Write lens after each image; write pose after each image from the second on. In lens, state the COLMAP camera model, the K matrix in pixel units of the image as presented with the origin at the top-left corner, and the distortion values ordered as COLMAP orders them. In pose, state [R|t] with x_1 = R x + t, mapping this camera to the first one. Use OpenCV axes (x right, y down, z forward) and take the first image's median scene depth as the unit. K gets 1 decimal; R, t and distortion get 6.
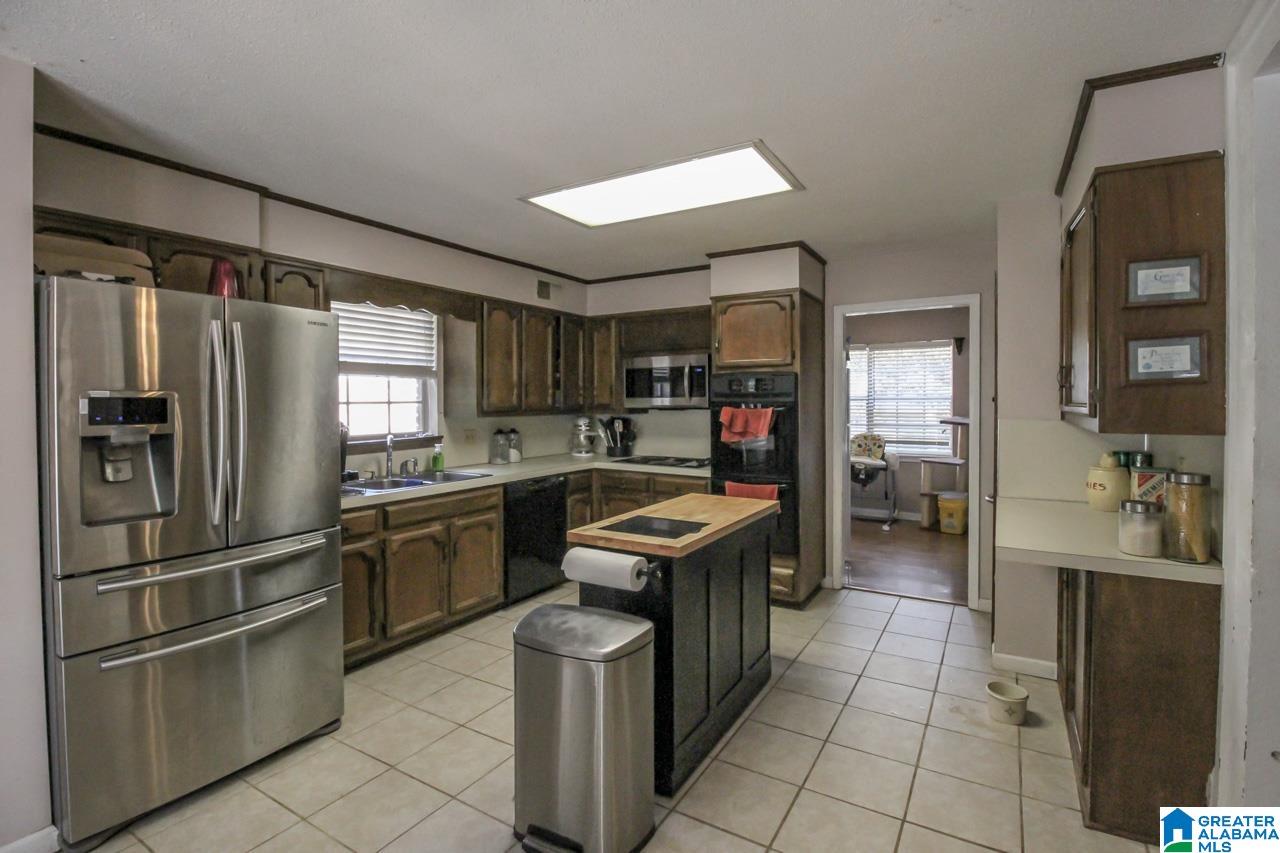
lens RADIAL K [[600.0, 0, 641.9], [0, 600.0, 403.9], [0, 0, 1]] dist [-0.001551, -0.000455]
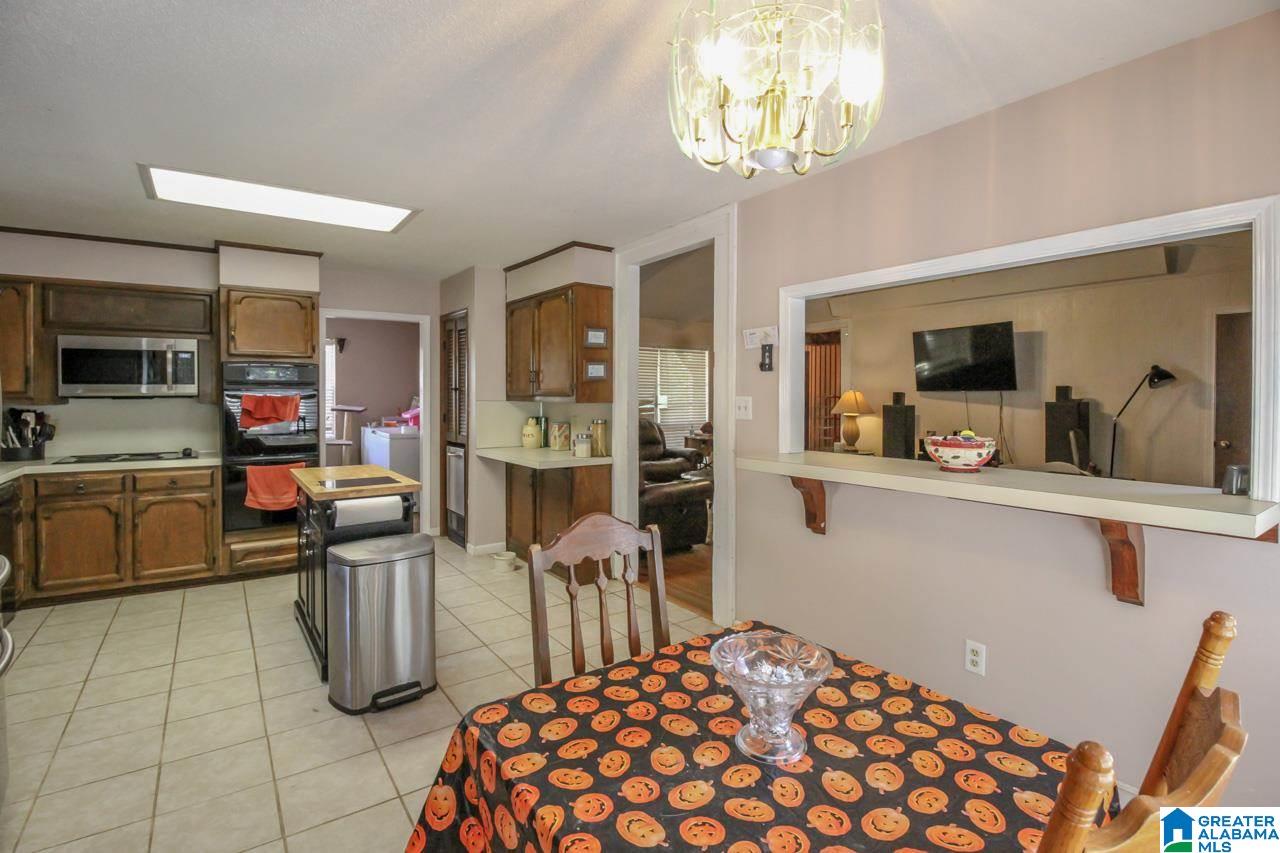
lens RADIAL K [[600.0, 0, 641.9], [0, 600.0, 403.9], [0, 0, 1]] dist [-0.001551, -0.000455]
pose [[0.398557, -0.011394, 0.917073, -0.543008], [0.004765, 0.999935, 0.010353, 0.014506], [-0.917131, 0.000243, 0.398585, -0.045557]]
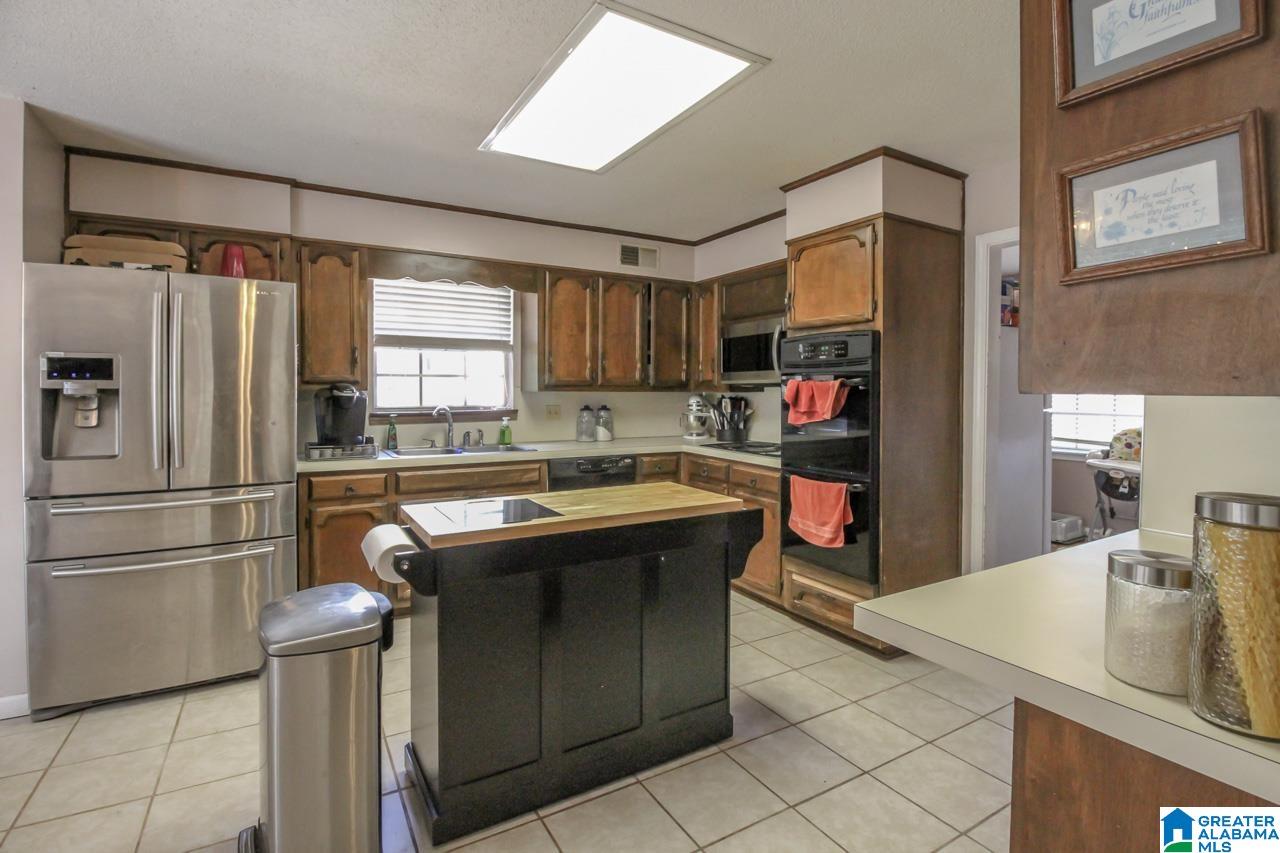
lens RADIAL K [[605.8, 0, 640.8], [0, 605.8, 397.6], [0, 0, 1]] dist [-0.003865, -0.001411]
pose [[0.880610, 0.011678, -0.473698, 0.339630], [-0.008319, 0.999923, 0.009187, 0.022978], [0.473769, -0.004150, 0.880639, 0.214354]]
